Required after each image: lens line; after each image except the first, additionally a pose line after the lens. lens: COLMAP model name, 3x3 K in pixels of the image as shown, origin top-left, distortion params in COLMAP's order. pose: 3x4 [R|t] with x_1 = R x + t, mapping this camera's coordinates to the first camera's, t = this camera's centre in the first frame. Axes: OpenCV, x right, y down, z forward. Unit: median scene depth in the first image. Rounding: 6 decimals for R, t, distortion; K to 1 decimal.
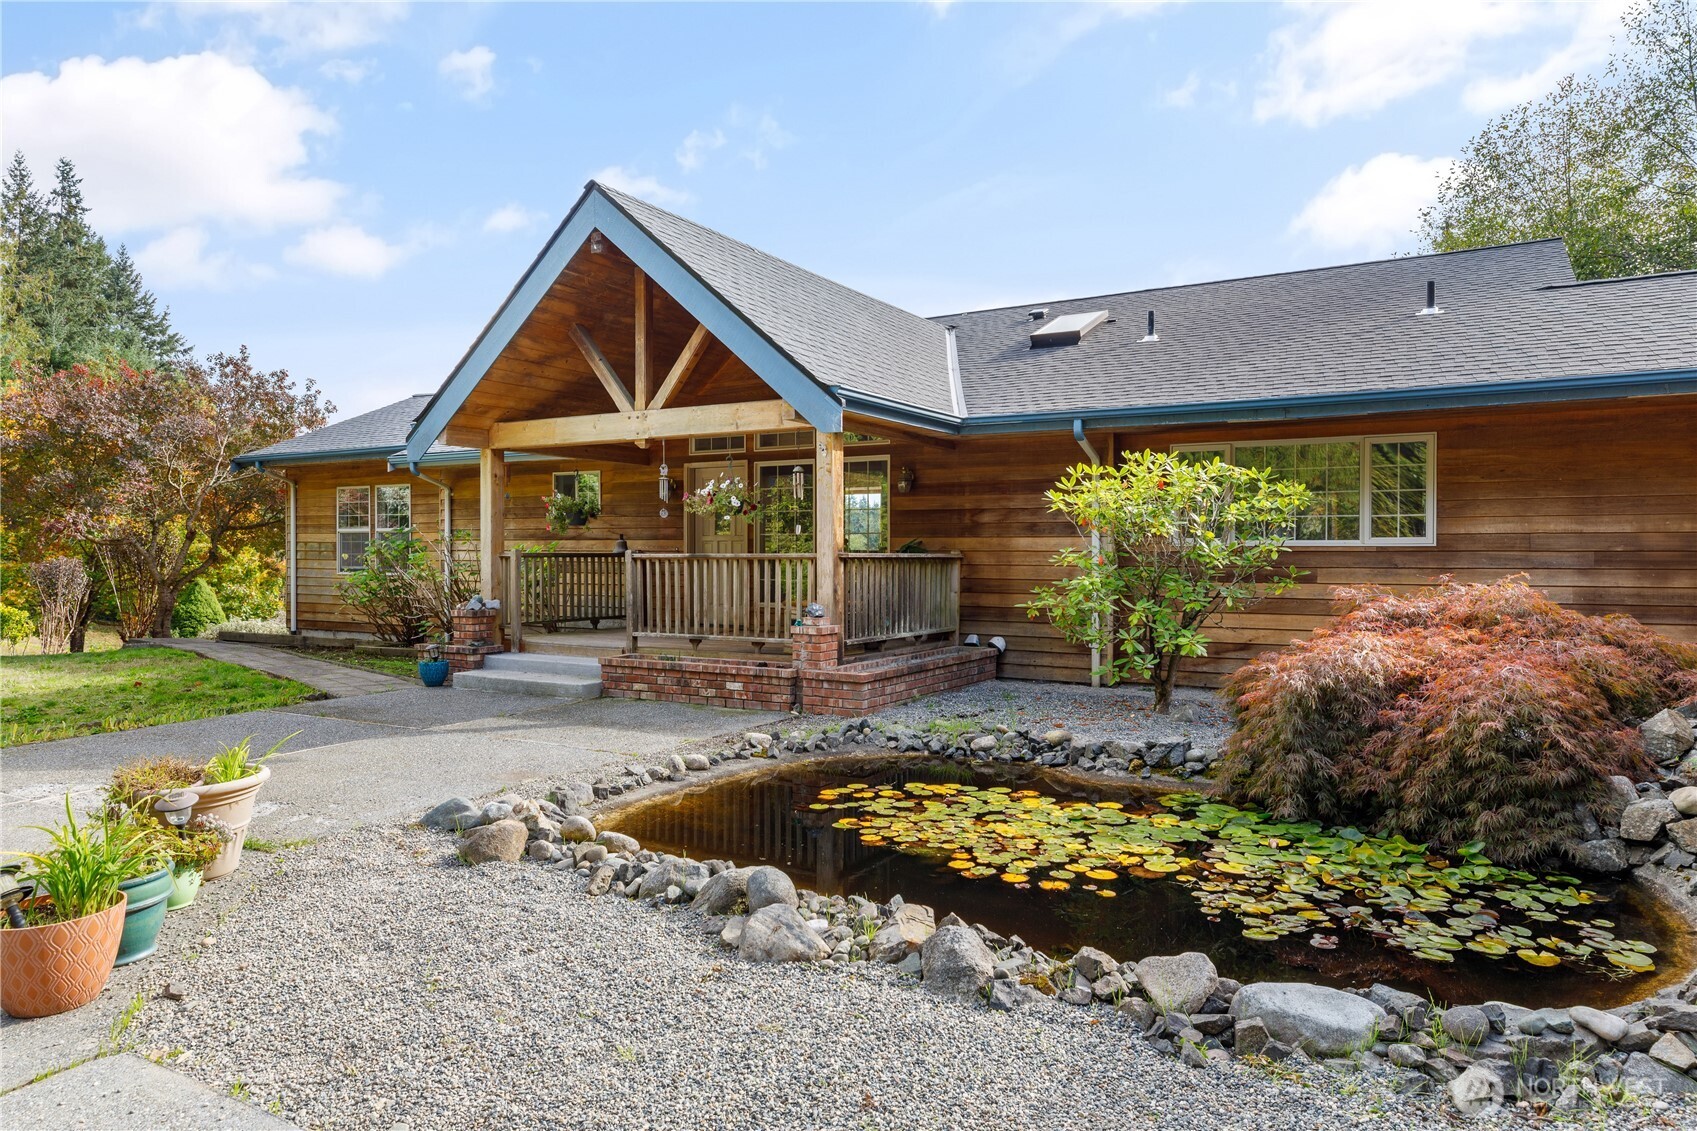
lens RADIAL K [[1125.6, 0, 893.4], [0, 1125.6, 542.5], [0, 0, 1]] dist [0.000378, 0.001838]
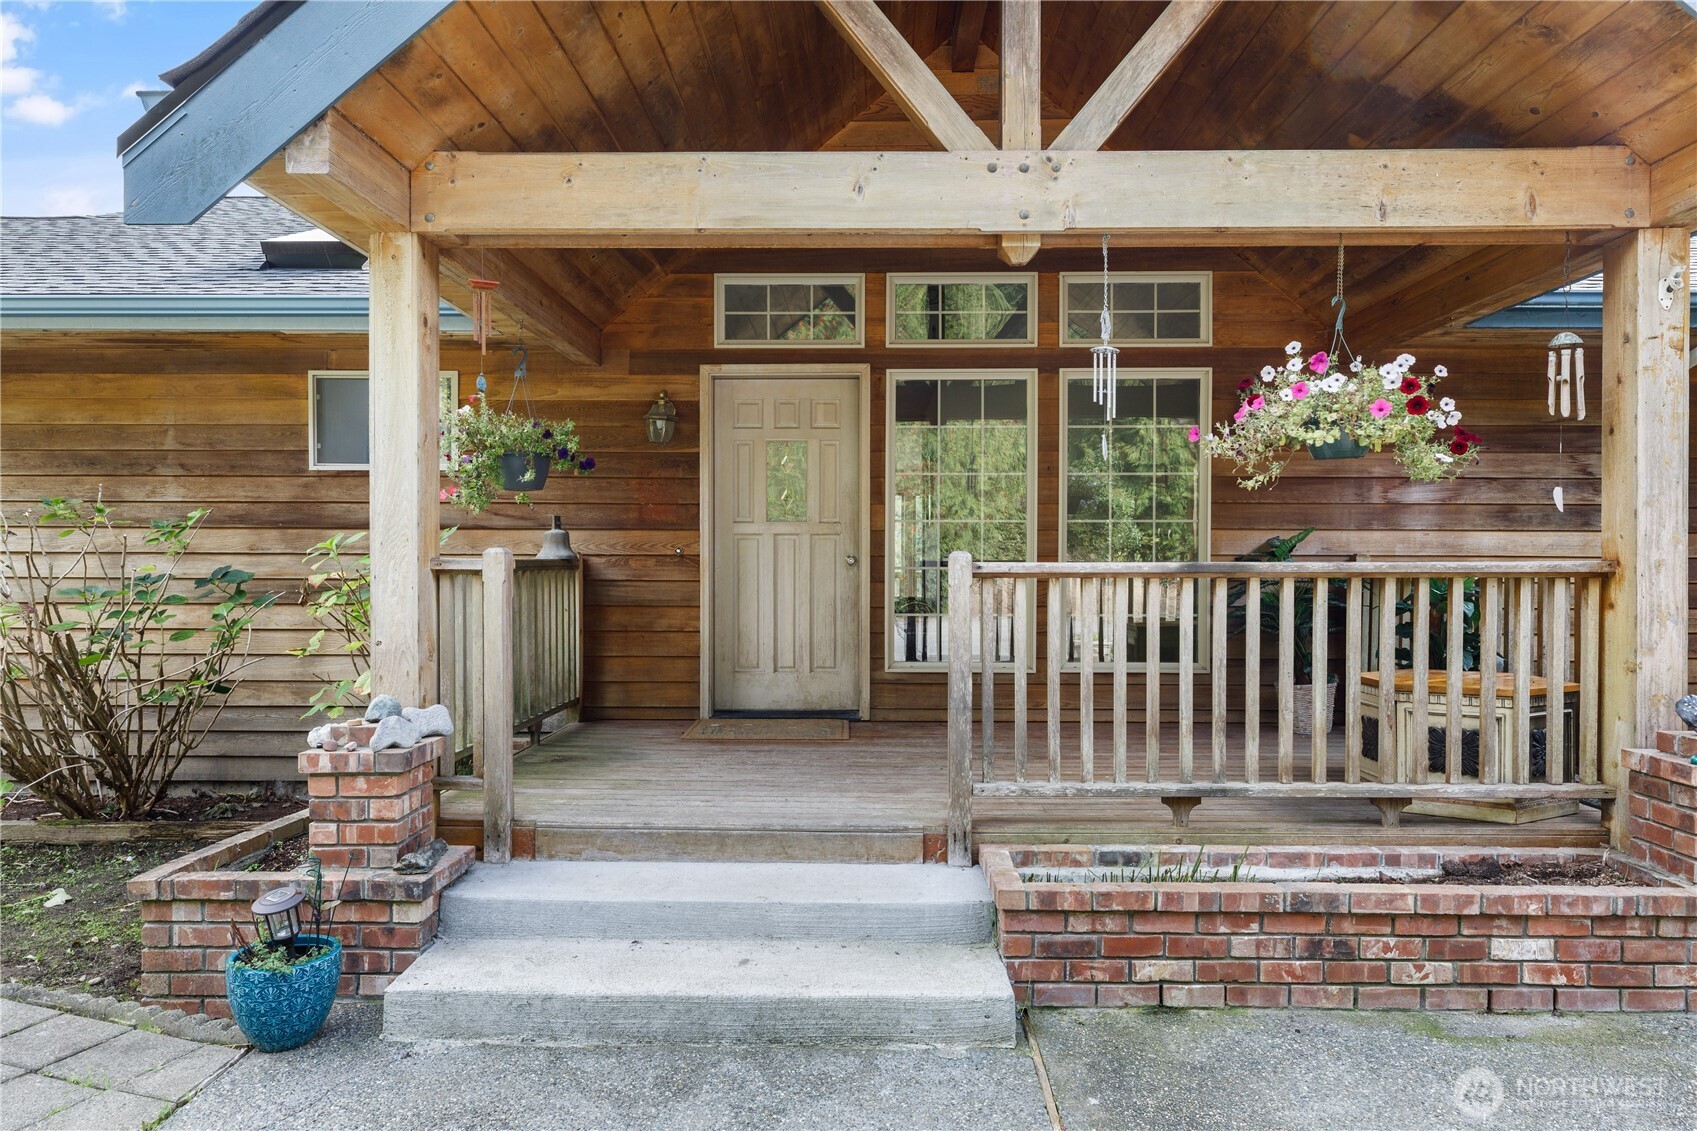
lens RADIAL K [[1094.8, 0, 858.8], [0, 1094.8, 562.0], [0, 0, 1]] dist [0.009859, 0.001796]
pose [[0.880210, -0.001628, 0.474581, -0.436531], [-0.002673, 0.999961, 0.008388, 0.007412], [-0.474576, -0.008652, 0.880172, 0.735381]]
